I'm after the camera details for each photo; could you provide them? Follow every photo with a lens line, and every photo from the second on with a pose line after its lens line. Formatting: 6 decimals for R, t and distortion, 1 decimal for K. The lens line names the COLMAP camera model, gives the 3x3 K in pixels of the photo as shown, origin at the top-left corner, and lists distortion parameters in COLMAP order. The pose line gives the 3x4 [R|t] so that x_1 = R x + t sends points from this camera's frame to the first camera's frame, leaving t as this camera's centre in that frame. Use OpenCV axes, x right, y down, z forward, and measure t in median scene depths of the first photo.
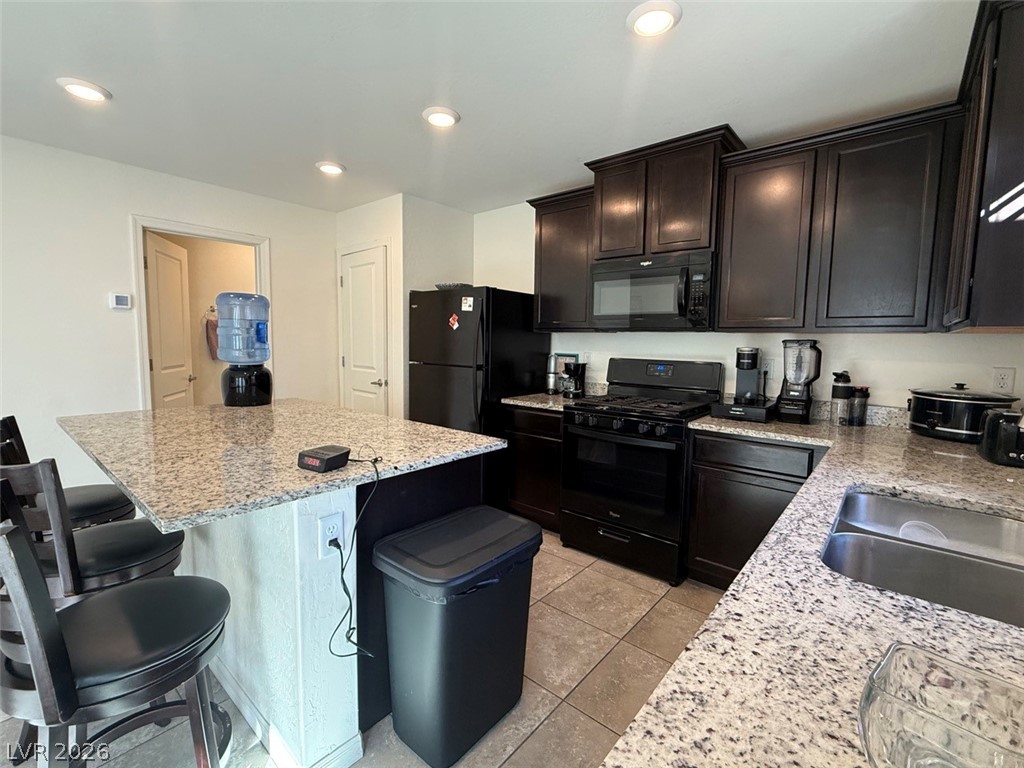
lens RADIAL K [[456.8, 0, 508.7], [0, 456.8, 376.9], [0, 0, 1]] dist [-0.002177, 0.000082]
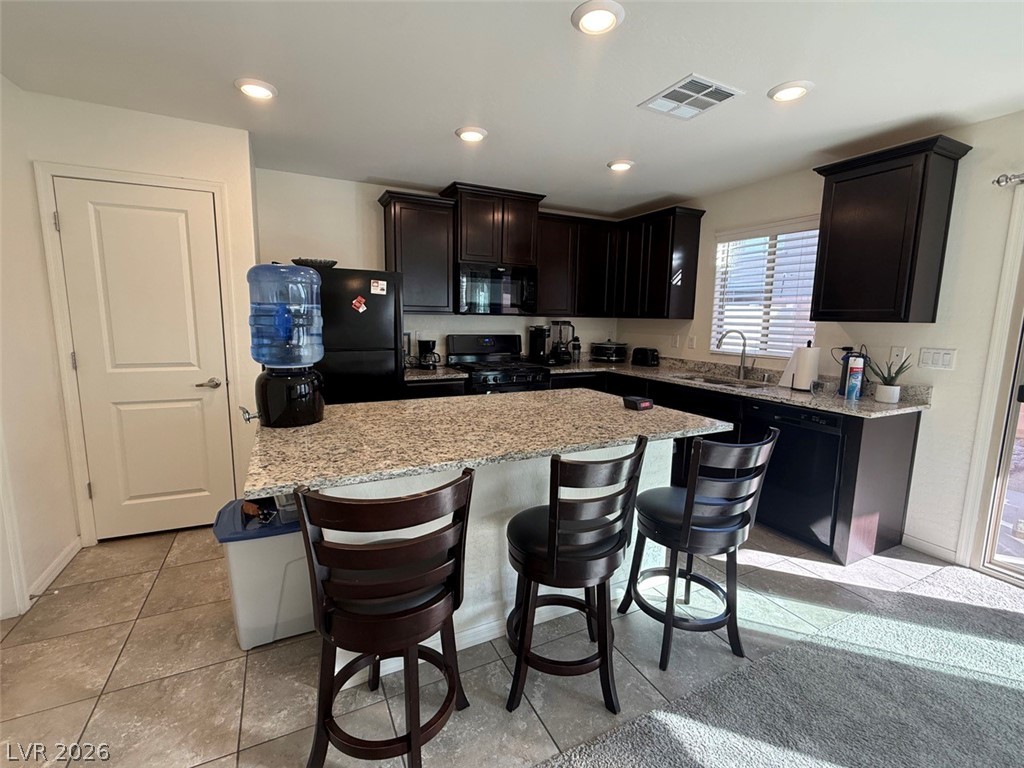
lens RADIAL K [[456.8, 0, 510.7], [0, 456.8, 383.2], [0, 0, 1]] dist [-0.002177, 0.000082]
pose [[0.385770, -0.141446, 0.911688, -0.933464], [0.063629, 0.989904, 0.126657, -0.059827], [-0.920398, 0.009150, 0.390875, 0.343692]]
